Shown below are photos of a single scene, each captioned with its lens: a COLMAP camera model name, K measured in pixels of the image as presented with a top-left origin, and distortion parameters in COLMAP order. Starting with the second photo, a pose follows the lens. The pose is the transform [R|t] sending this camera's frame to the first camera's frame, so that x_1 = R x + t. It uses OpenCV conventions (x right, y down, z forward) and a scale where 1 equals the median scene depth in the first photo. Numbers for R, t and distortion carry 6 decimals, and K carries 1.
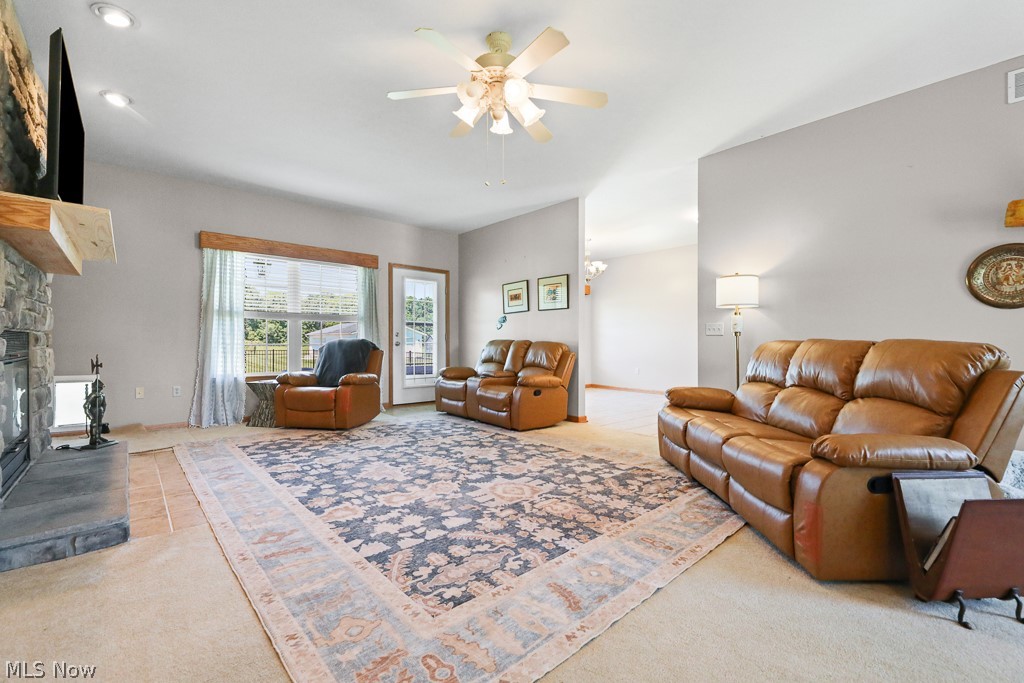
lens RADIAL K [[418.7, 0, 511.8], [0, 418.7, 340.4], [0, 0, 1]] dist [-0.003961, -0.000963]
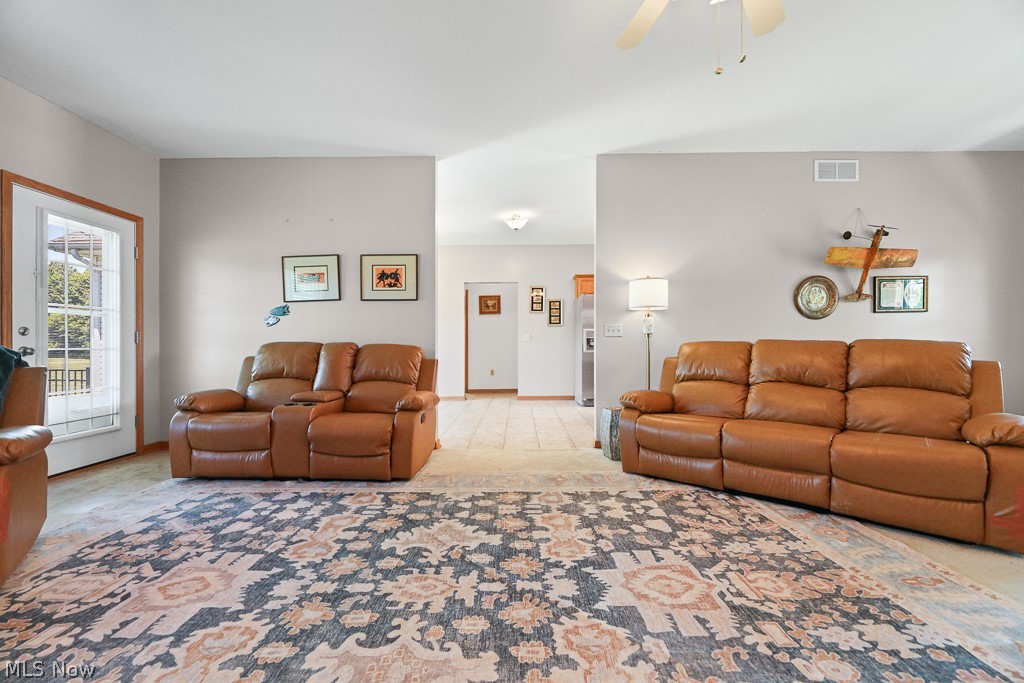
lens RADIAL K [[413.2, 0, 510.3], [0, 413.2, 340.3], [0, 0, 1]] dist [-0.003023, -0.002198]
pose [[0.682370, -0.000158, 0.731007, -0.504979], [0.004543, 0.999982, -0.004024, 0.000111], [-0.730993, 0.006066, 0.682358, 0.638733]]
